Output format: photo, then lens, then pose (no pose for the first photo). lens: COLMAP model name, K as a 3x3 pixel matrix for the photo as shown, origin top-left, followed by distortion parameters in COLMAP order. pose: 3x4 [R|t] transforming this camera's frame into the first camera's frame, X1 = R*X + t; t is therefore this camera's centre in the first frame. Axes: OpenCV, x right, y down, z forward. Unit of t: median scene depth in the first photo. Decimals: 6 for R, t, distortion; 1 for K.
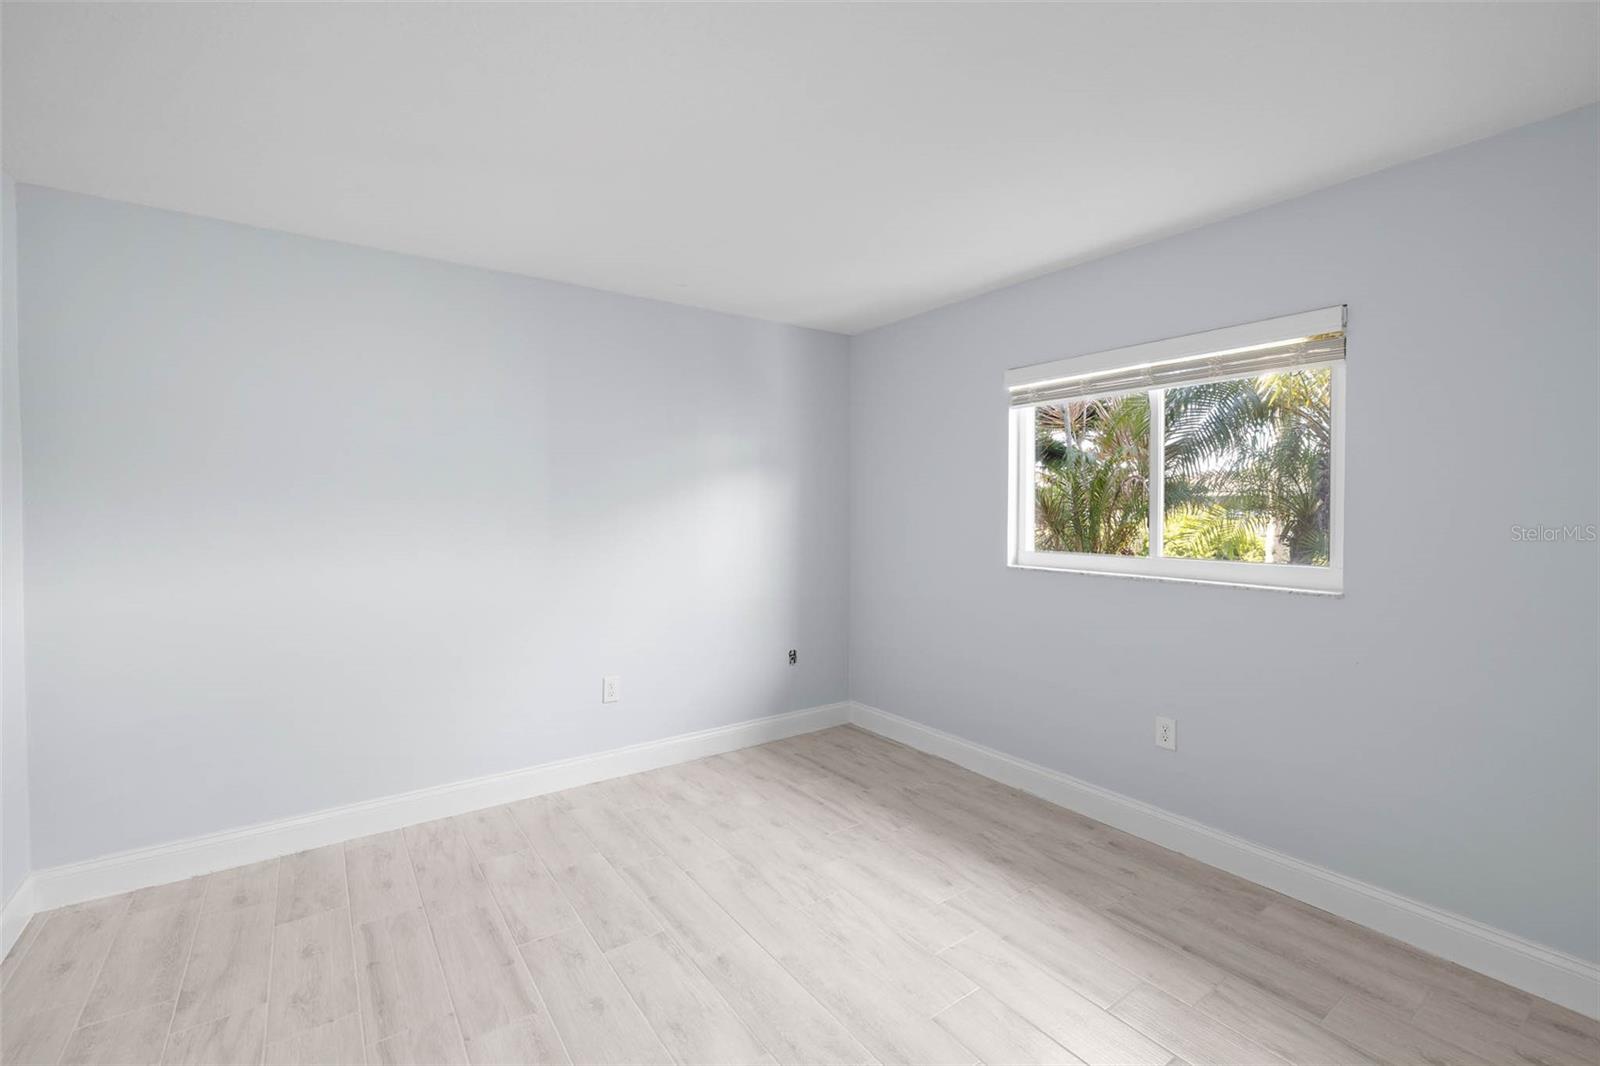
lens RADIAL K [[685.2, 0, 799.7], [0, 685.2, 526.6], [0, 0, 1]] dist [-0.008332, 0.001572]
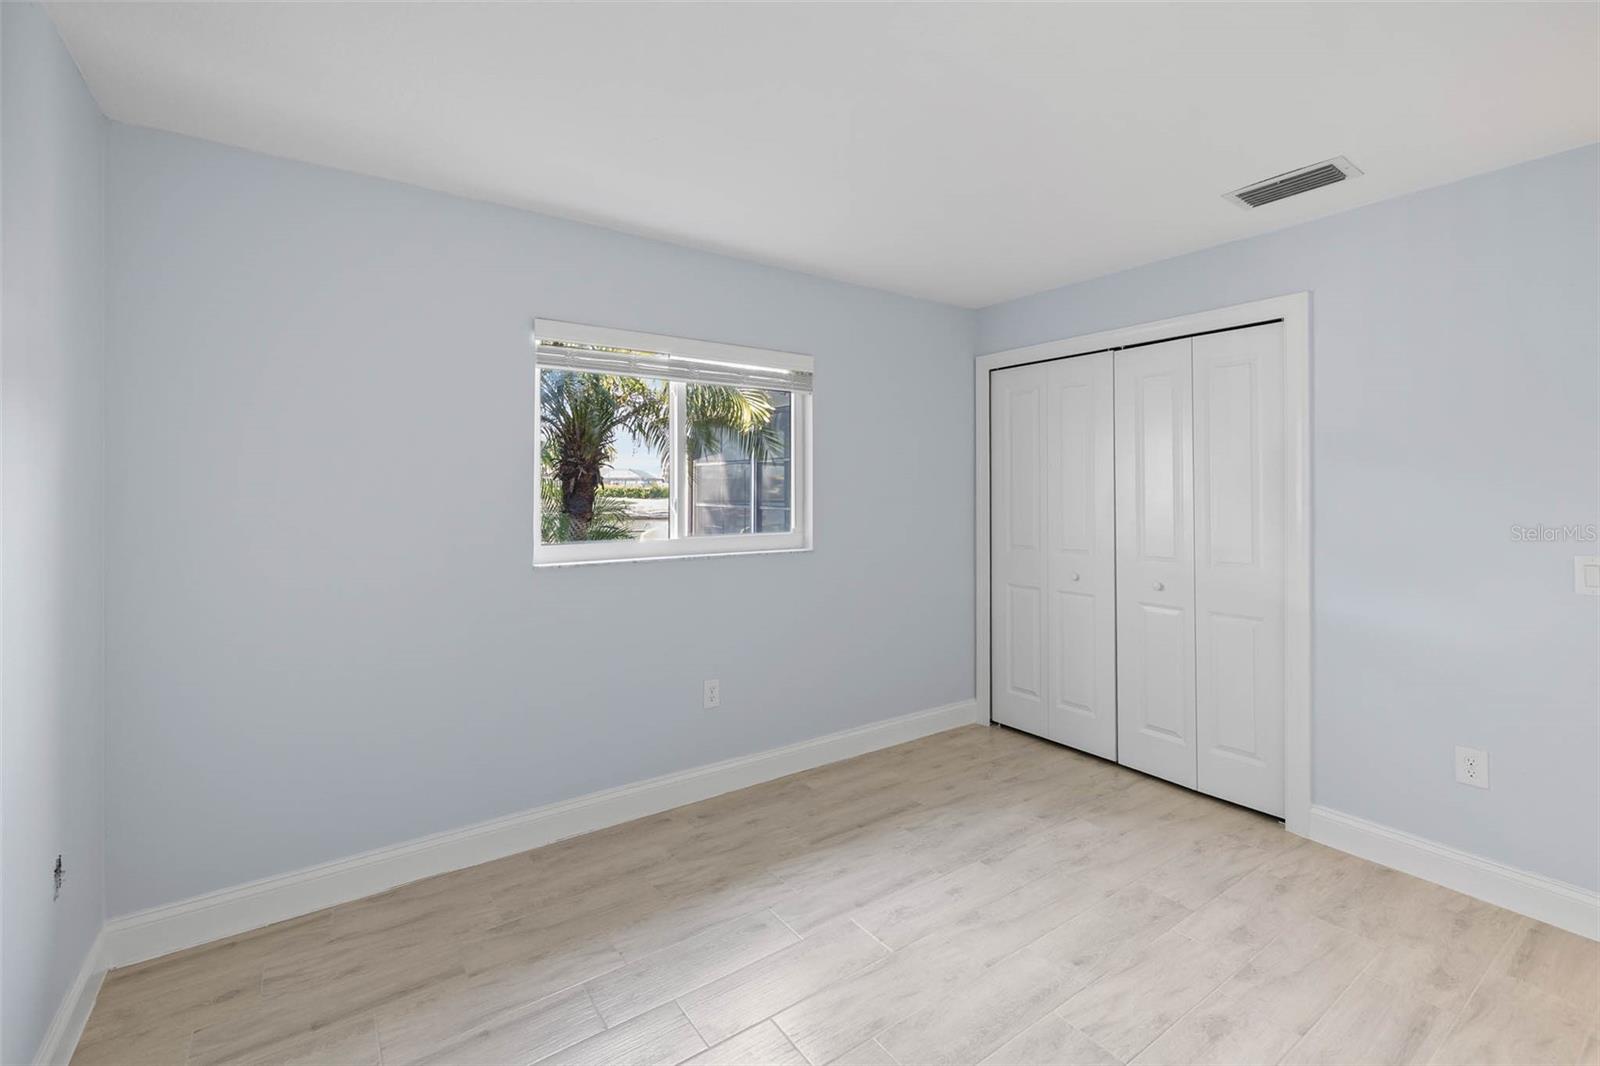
lens RADIAL K [[685.2, 0, 809.2], [0, 685.2, 479.3], [0, 0, 1]] dist [-0.008332, 0.001572]
pose [[0.013758, 0.017191, 0.999758, -0.573071], [0.036167, 0.999189, -0.017679, -0.020569], [-0.999251, 0.036402, 0.013125, 0.797734]]
